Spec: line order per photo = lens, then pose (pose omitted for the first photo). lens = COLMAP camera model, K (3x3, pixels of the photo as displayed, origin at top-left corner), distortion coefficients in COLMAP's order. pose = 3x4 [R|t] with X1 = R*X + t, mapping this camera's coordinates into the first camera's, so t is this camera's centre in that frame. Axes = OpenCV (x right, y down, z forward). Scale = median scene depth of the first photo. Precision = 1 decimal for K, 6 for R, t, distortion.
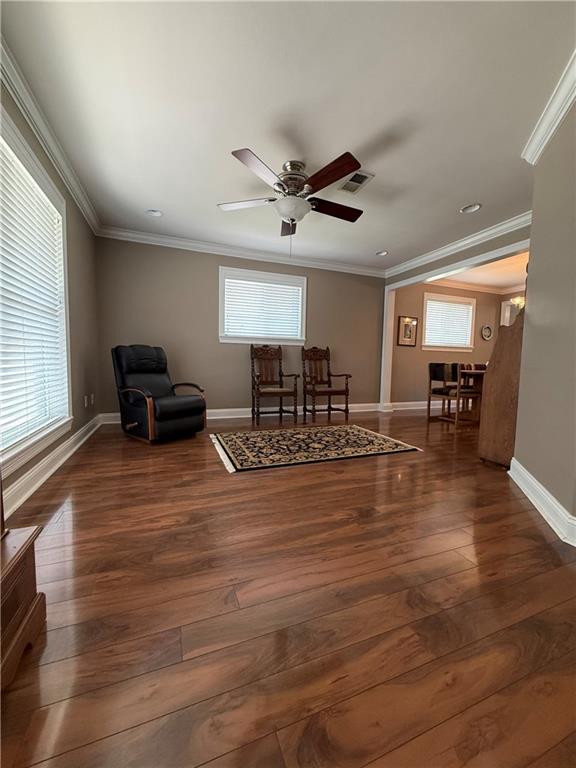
lens RADIAL K [[306.2, 0, 288.0], [0, 306.2, 384.0], [0, 0, 1]] dist [0.000030, -0.000095]
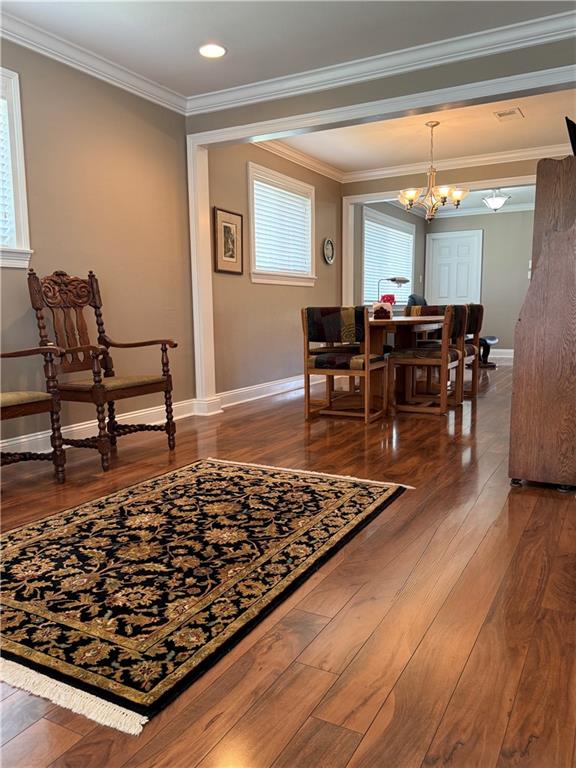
lens RADIAL K [[600.0, 0, 288.0], [0, 600.0, 384.0], [0, 0, 1]] dist [0.163803, -0.252087]
pose [[0.766260, -0.107809, 0.633422, -0.193942], [0.072894, 0.994044, 0.081007, -0.024996], [-0.638383, -0.015900, 0.769555, 0.246280]]
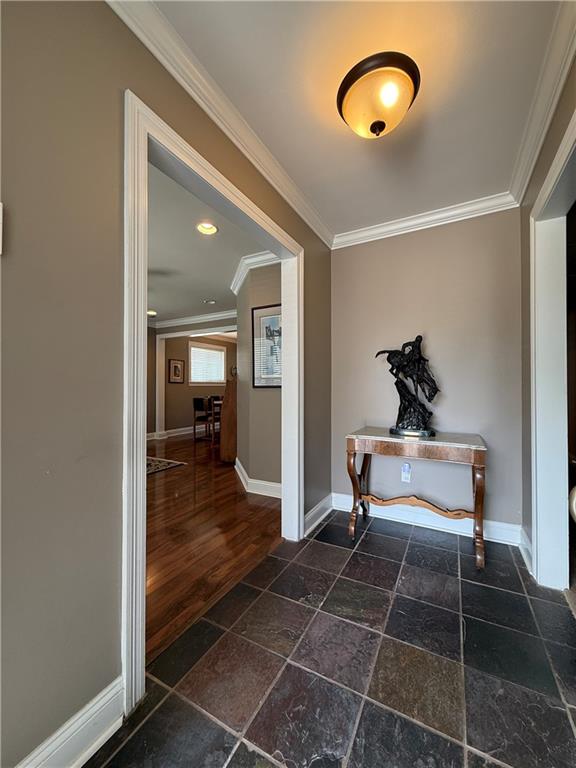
lens RADIAL K [[306.2, 0, 288.0], [0, 306.2, 384.0], [0, 0, 1]] dist [0.000030, -0.000095]
pose [[0.766550, -0.016571, 0.641971, -0.073462], [0.064113, 0.996647, -0.050828, -0.033844], [-0.638976, 0.080121, 0.765042, -0.278558]]
